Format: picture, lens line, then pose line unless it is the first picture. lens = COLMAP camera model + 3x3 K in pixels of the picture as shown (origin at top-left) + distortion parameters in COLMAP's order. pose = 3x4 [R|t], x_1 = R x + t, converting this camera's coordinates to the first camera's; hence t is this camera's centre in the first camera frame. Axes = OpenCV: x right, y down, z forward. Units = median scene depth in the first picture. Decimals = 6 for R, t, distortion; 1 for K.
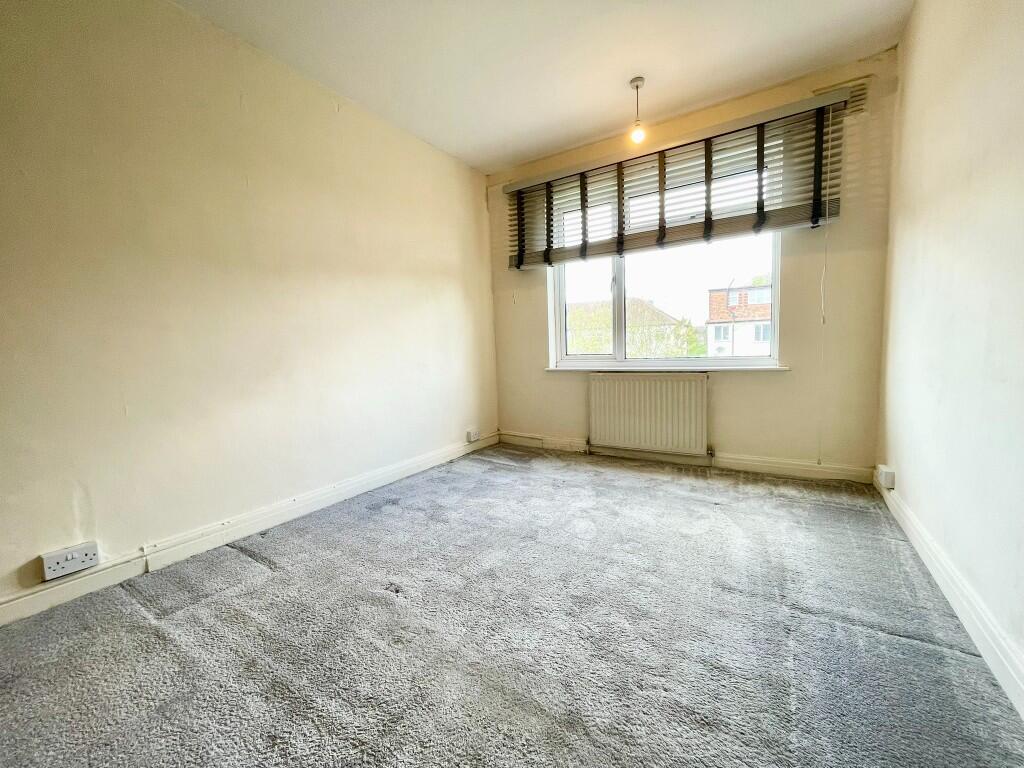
lens RADIAL K [[414.1, 0, 516.6], [0, 414.1, 384.7], [0, 0, 1]] dist [-0.000854, 0.000051]
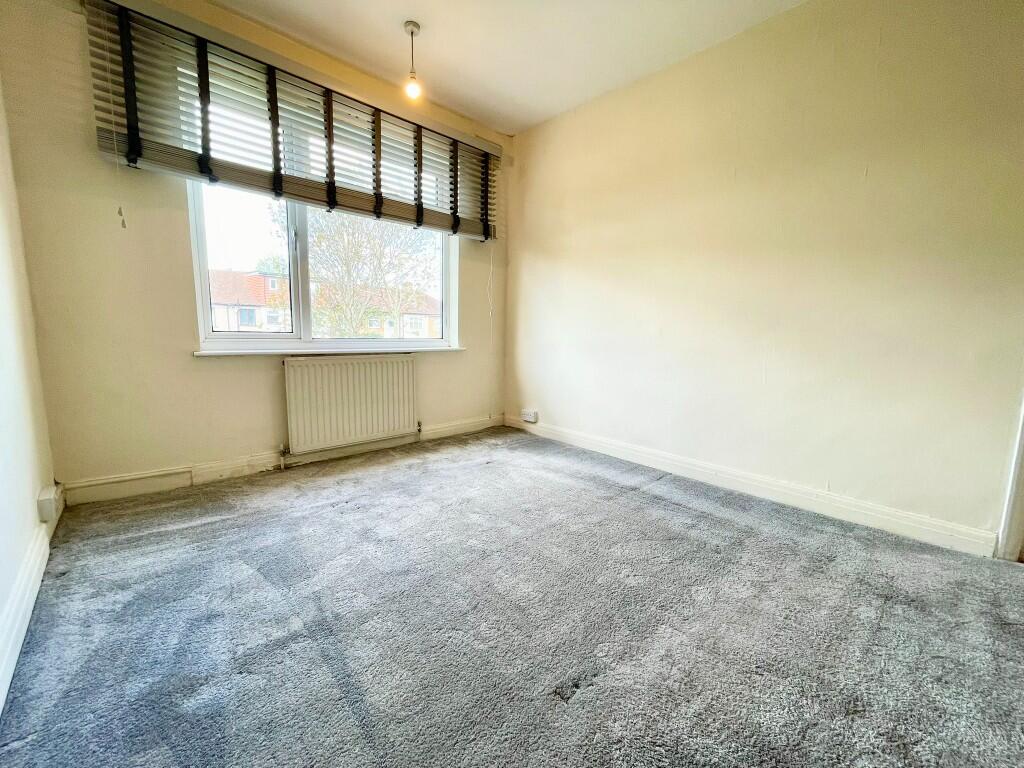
lens RADIAL K [[414.1, 0, 515.0], [0, 414.1, 386.5], [0, 0, 1]] dist [-0.000854, 0.000051]
pose [[0.246442, -0.092351, 0.964747, -0.483957], [0.051025, 0.995305, 0.082242, -0.019016], [-0.967813, 0.028958, 0.249997, 0.483451]]
